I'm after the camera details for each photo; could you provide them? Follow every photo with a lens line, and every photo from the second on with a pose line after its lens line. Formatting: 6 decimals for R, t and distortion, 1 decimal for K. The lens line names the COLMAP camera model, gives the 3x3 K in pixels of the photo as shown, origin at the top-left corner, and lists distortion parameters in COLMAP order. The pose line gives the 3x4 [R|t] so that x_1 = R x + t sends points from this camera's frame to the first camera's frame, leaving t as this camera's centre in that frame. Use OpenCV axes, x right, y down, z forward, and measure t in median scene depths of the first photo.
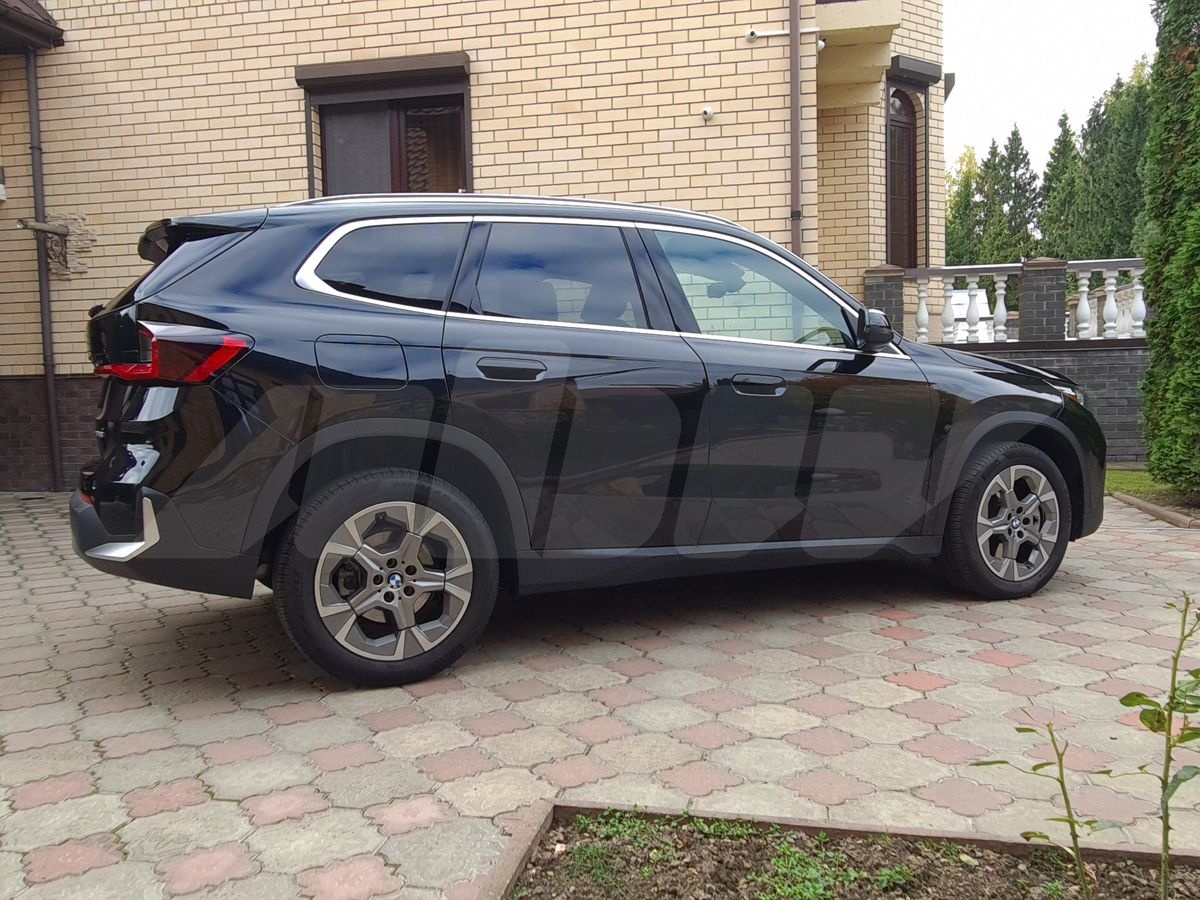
lens RADIAL K [[987.0, 0, 607.7], [0, 987.0, 452.1], [0, 0, 1]] dist [-0.001964, 0.009144]
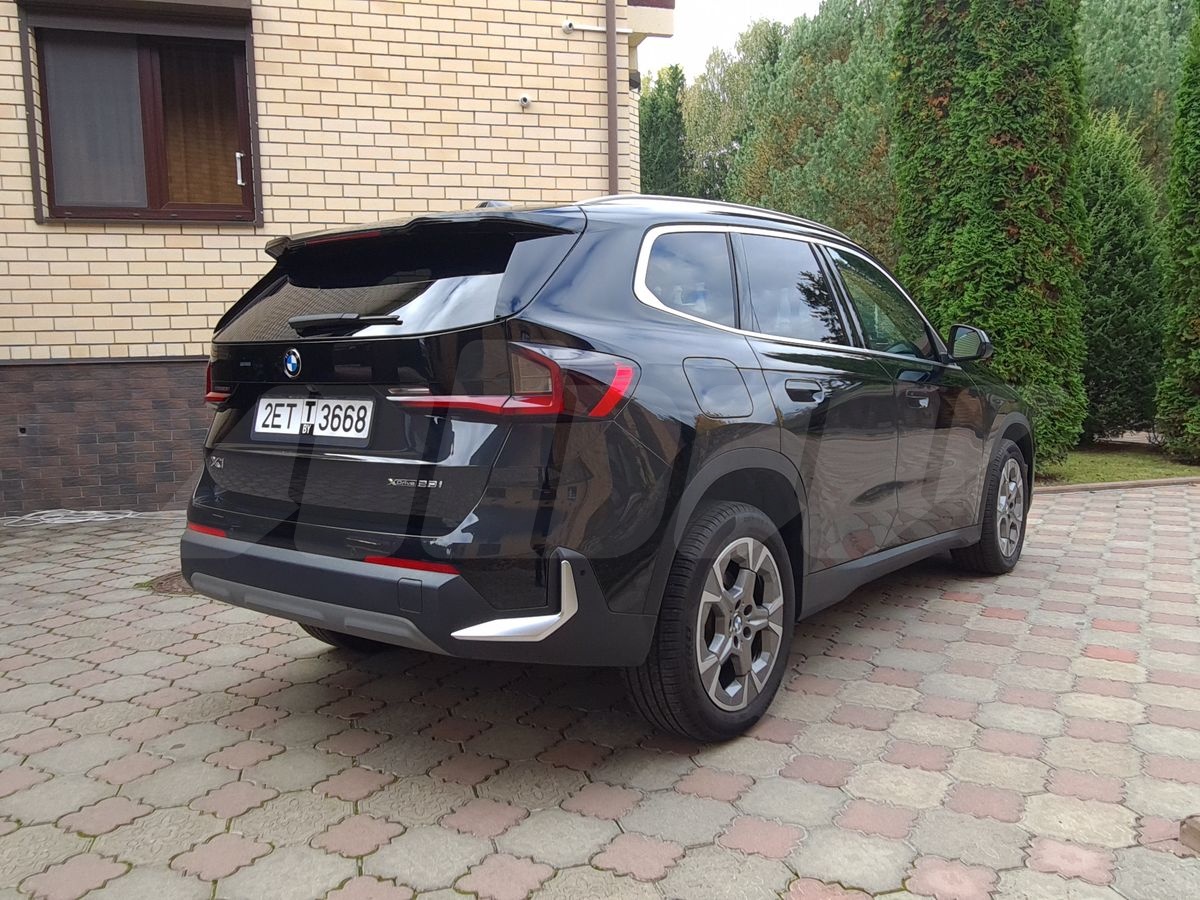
lens RADIAL K [[987.0, 0, 609.9], [0, 987.0, 454.7], [0, 0, 1]] dist [-0.001964, 0.009144]
pose [[0.890347, -0.043697, 0.453181, -0.544386], [0.031822, 0.998922, 0.033799, -0.046571], [-0.454169, -0.015672, 0.890778, 0.171706]]
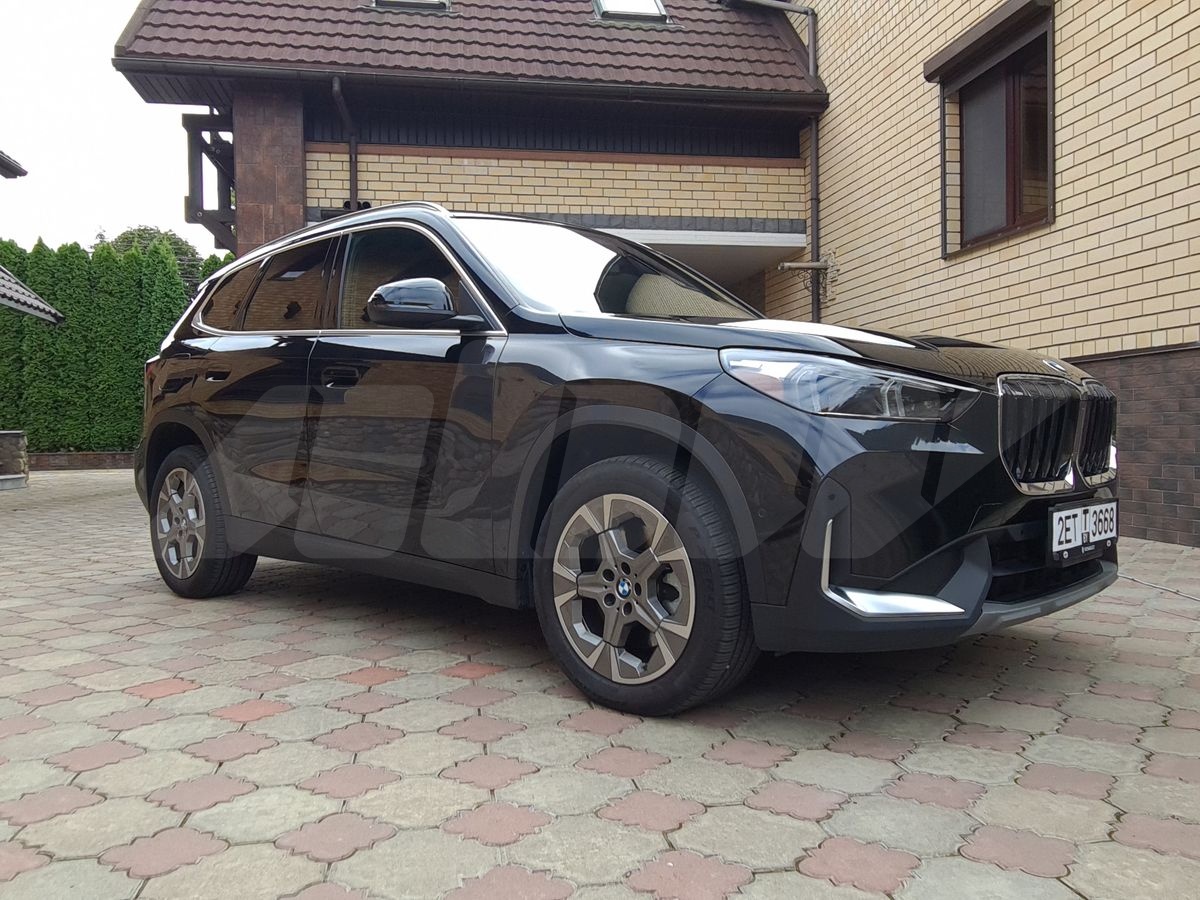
lens RADIAL K [[987.0, 0, 604.8], [0, 987.0, 446.1], [0, 0, 1]] dist [-0.001964, 0.009144]
pose [[0.362665, 0.029461, -0.931454, 0.991416], [-0.054427, 0.998464, 0.010389, -0.022534], [0.930329, 0.046928, 0.363712, 0.772673]]
